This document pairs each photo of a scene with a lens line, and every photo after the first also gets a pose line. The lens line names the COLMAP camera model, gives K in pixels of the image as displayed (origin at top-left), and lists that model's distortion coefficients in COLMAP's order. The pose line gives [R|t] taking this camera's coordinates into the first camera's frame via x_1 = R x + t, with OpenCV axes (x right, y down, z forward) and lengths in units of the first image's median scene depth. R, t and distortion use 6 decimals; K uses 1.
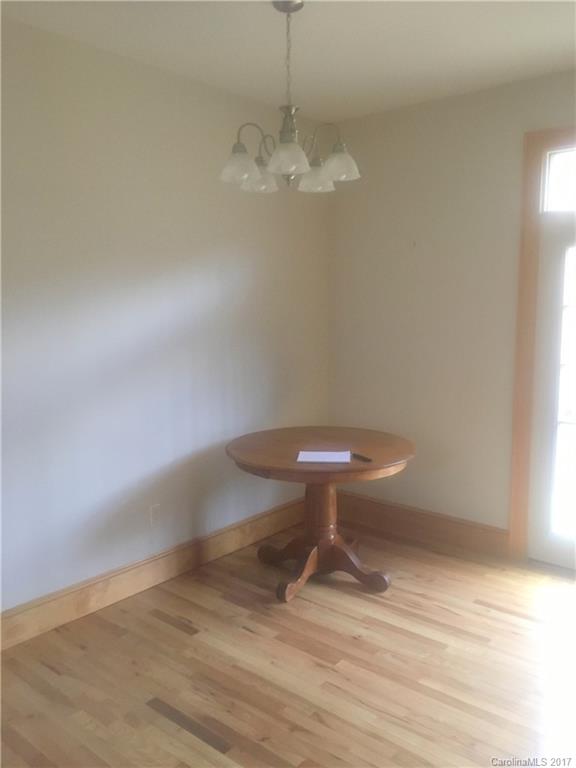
lens RADIAL K [[641.9, 0, 287.2], [0, 641.9, 381.1], [0, 0, 1]] dist [0.031167, -0.063028]
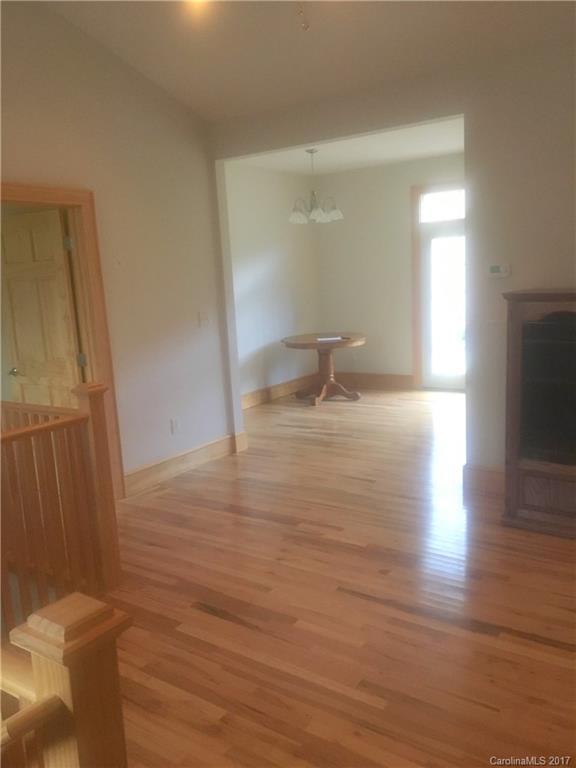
lens RADIAL K [[641.9, 0, 285.0], [0, 641.9, 386.2], [0, 0, 1]] dist [0.031167, -0.063028]
pose [[0.993192, -0.067207, 0.095150, -0.295328], [0.062758, 0.996825, 0.049005, 0.150779], [-0.098142, -0.042700, 0.994256, -1.124683]]
